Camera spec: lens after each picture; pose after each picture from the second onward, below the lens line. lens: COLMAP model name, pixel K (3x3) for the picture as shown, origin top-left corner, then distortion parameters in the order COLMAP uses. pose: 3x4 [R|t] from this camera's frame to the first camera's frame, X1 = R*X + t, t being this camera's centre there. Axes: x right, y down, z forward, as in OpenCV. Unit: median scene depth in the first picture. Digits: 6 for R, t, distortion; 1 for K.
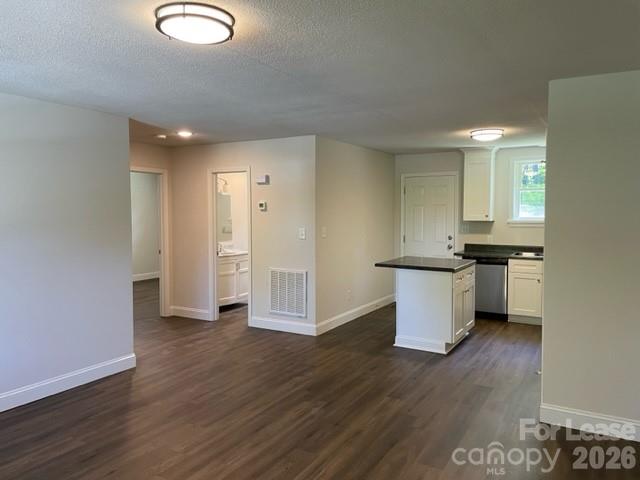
lens RADIAL K [[485.5, 0, 323.0], [0, 485.5, 239.6], [0, 0, 1]] dist [0.031978, -0.004723]
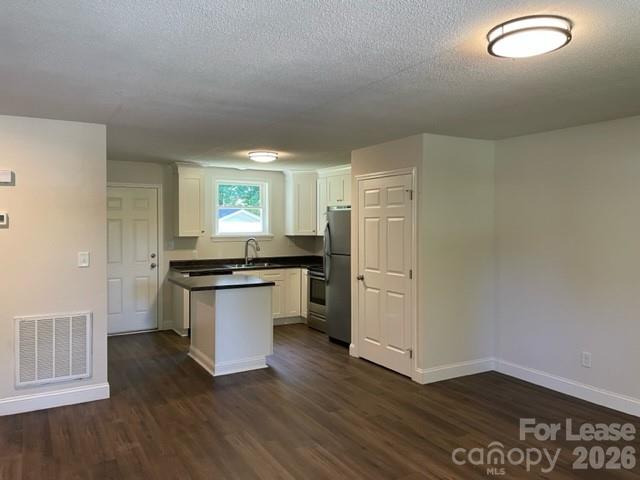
lens RADIAL K [[485.5, 0, 323.0], [0, 485.5, 239.6], [0, 0, 1]] dist [0.031978, -0.004723]
pose [[0.473597, -0.028329, 0.880286, -0.496861], [0.056220, 0.998417, 0.001884, -0.022406], [-0.878946, 0.048598, 0.474440, 0.348501]]
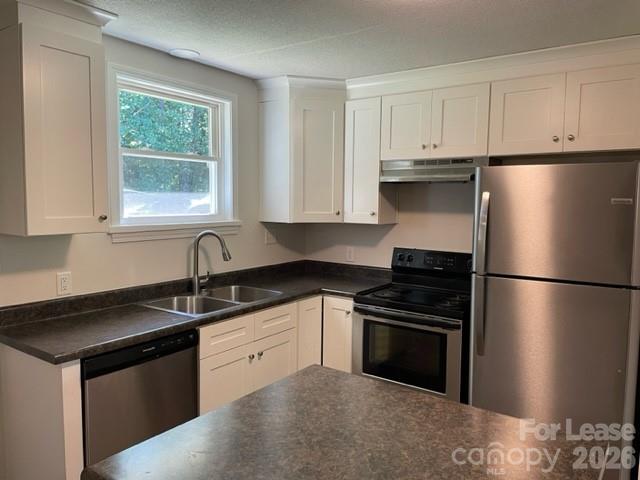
lens RADIAL K [[485.5, 0, 323.0], [0, 485.5, 239.6], [0, 0, 1]] dist [0.031978, -0.004723]
pose [[0.074618, -0.082358, 0.993805, 0.012244], [0.054588, 0.995427, 0.078394, -0.058729], [-0.995717, 0.048401, 0.078773, 0.942645]]
